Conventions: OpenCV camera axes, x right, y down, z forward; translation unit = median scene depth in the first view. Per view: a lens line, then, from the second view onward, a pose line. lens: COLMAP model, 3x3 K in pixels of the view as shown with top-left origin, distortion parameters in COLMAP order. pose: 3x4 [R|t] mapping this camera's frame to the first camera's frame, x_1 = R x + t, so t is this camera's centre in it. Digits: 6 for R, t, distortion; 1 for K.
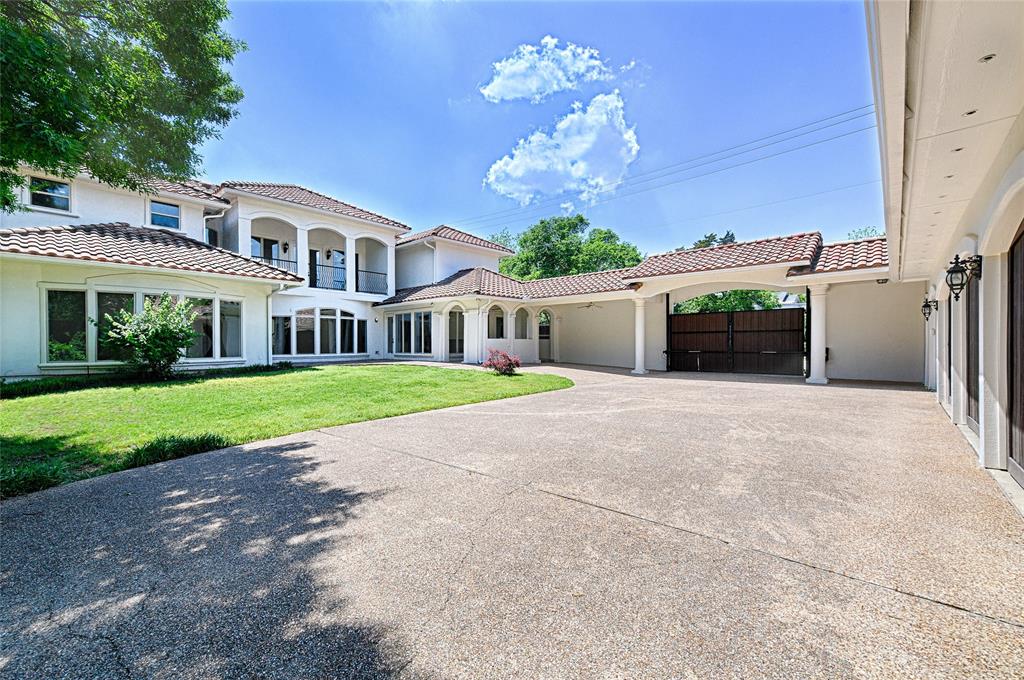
lens RADIAL K [[416.3, 0, 512.0], [0, 416.3, 340.0], [0, 0, 1]] dist [-0.032379, -0.000120]
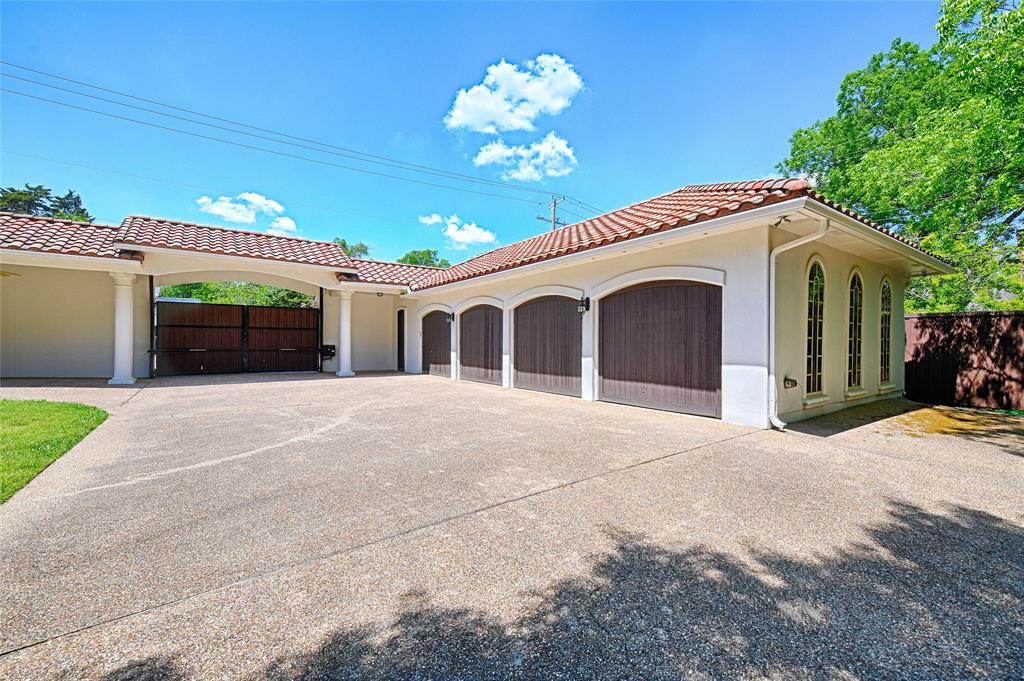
lens RADIAL K [[424.9, 0, 510.4], [0, 424.9, 331.2], [0, 0, 1]] dist [0.001668, 0.000091]
pose [[0.225872, 0.024729, 0.973843, -0.991434], [-0.011921, 0.999673, -0.022621, 0.006662], [-0.974084, -0.006499, 0.226093, 0.880255]]
